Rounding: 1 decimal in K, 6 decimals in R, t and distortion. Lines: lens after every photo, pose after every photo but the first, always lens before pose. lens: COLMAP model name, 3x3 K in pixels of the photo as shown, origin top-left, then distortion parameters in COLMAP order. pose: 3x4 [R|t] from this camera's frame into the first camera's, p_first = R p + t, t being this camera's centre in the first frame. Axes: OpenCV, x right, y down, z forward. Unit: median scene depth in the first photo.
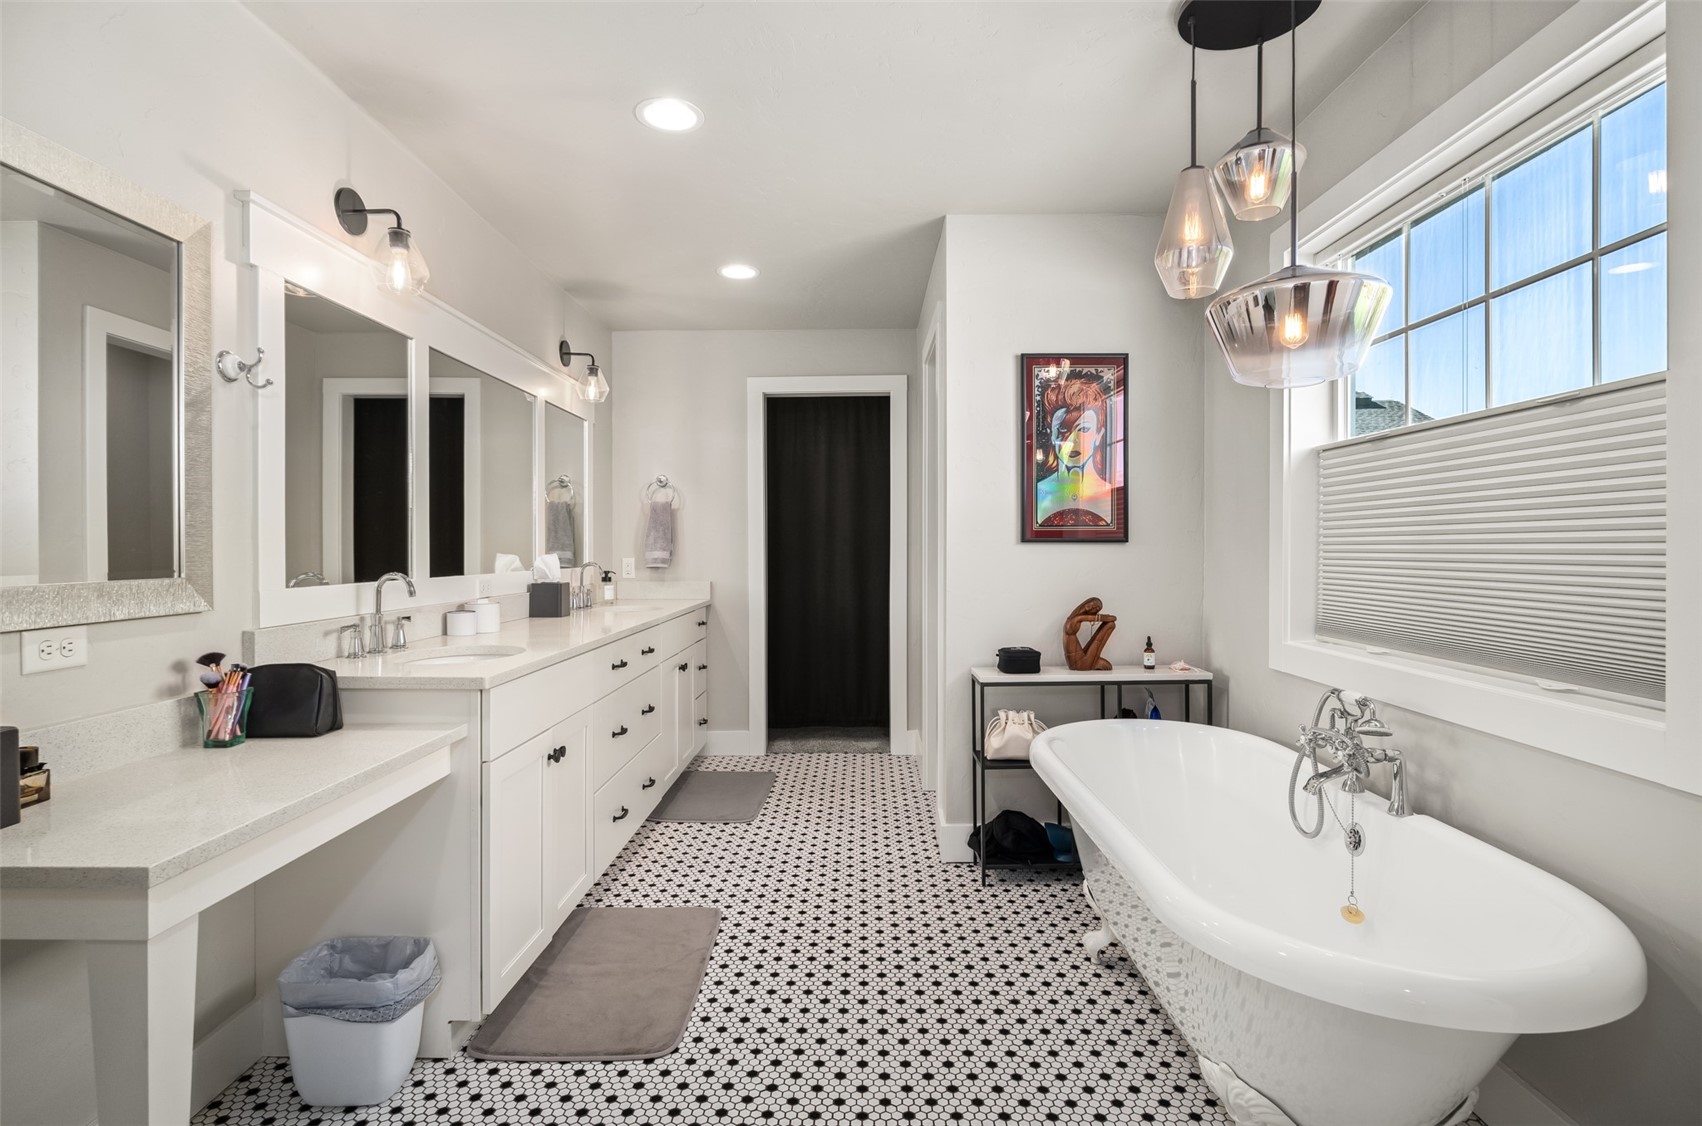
lens RADIAL K [[810.1, 0, 839.5], [0, 810.1, 548.5], [0, 0, 1]] dist [-0.012394, 0.000311]
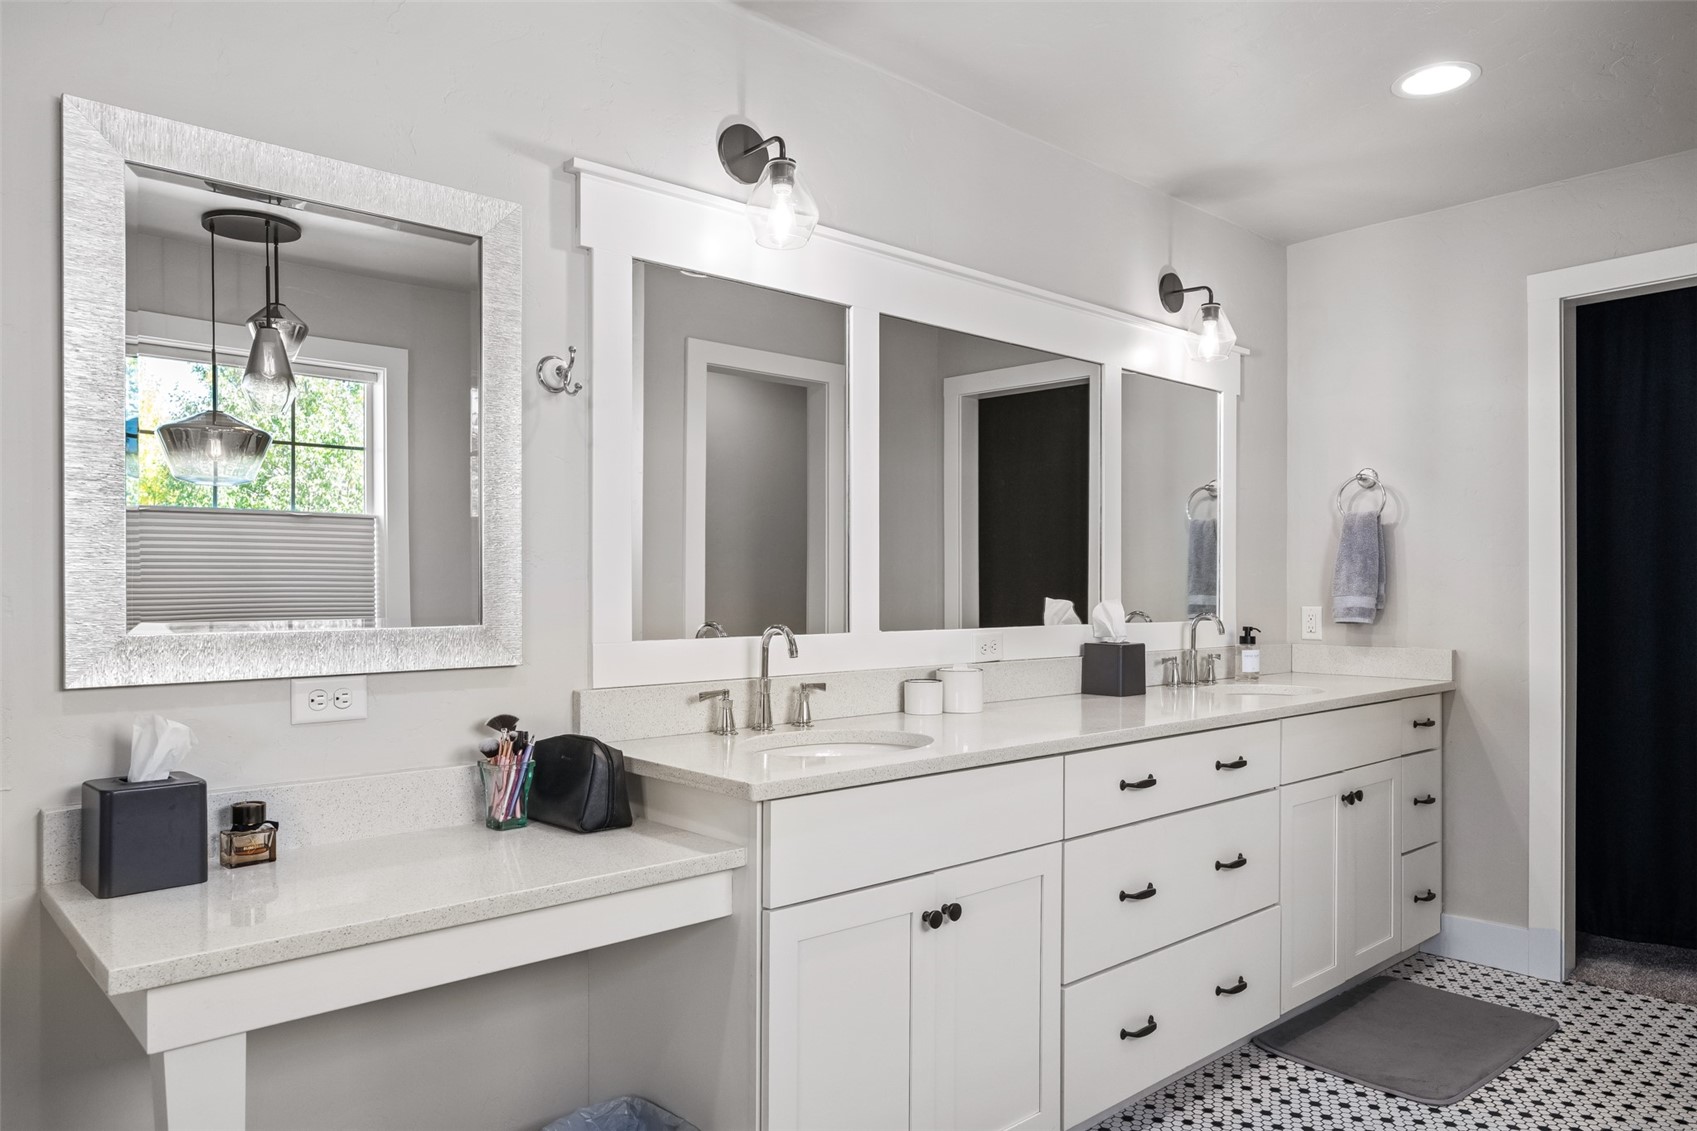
lens RADIAL K [[1127.7, 0, 855.7], [0, 1127.7, 583.4], [0, 0, 1]] dist [-0.006341, 0.004649]
pose [[0.697066, 0.004157, -0.716995, 0.156592], [-0.005735, 0.999984, 0.000222, -0.005264], [0.716984, 0.003958, 0.697078, 0.210603]]
